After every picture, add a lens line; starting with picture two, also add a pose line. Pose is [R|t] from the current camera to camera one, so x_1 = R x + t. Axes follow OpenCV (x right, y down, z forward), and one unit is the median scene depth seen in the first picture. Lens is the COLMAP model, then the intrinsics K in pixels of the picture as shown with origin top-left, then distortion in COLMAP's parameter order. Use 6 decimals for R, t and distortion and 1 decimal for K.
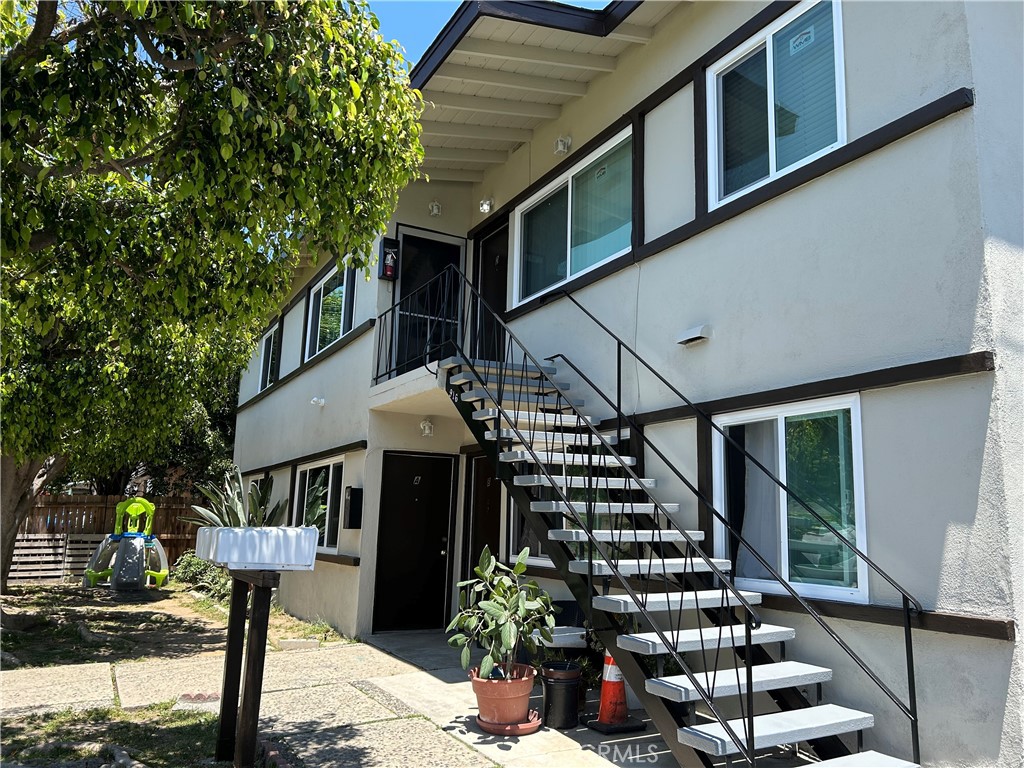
lens RADIAL K [[772.4, 0, 512.3], [0, 772.4, 387.0], [0, 0, 1]] dist [0.035269, -0.006231]
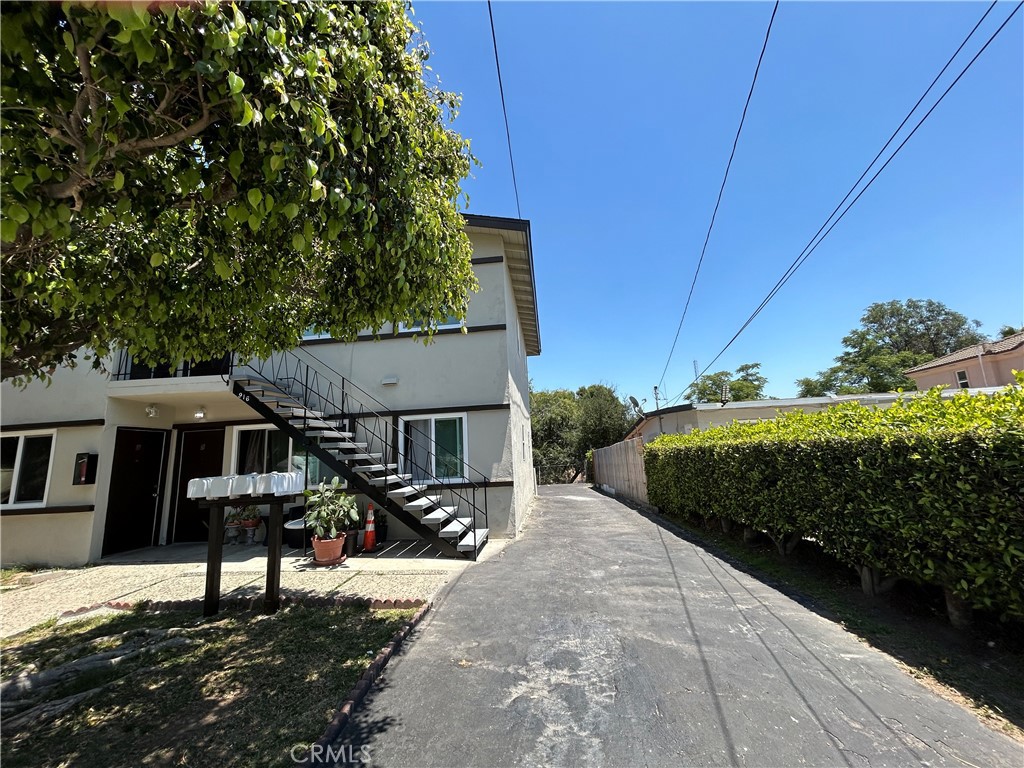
lens RADIAL K [[411.4, 0, 512.0], [0, 411.4, 384.0], [0, 0, 1]] dist [-0.001098, -0.000204]
pose [[0.554810, 0.103036, 0.825572, -0.603049], [-0.083341, 0.994193, -0.068073, -0.005282], [-0.827792, -0.031037, 0.560176, -0.013453]]
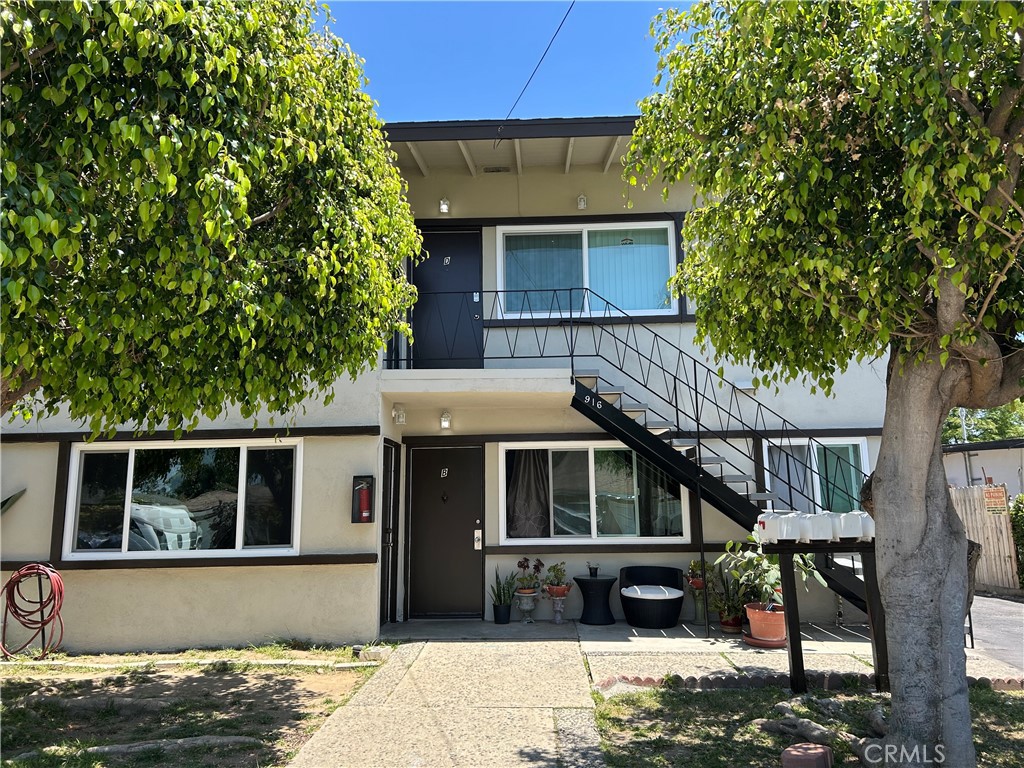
lens RADIAL K [[772.4, 0, 512.3], [0, 772.4, 387.0], [0, 0, 1]] dist [0.035269, -0.006231]
pose [[0.505314, 0.111544, 0.855696, -1.369296], [-0.124566, 0.990654, -0.055577, 0.082345], [-0.853898, -0.078507, 0.514486, 0.599567]]
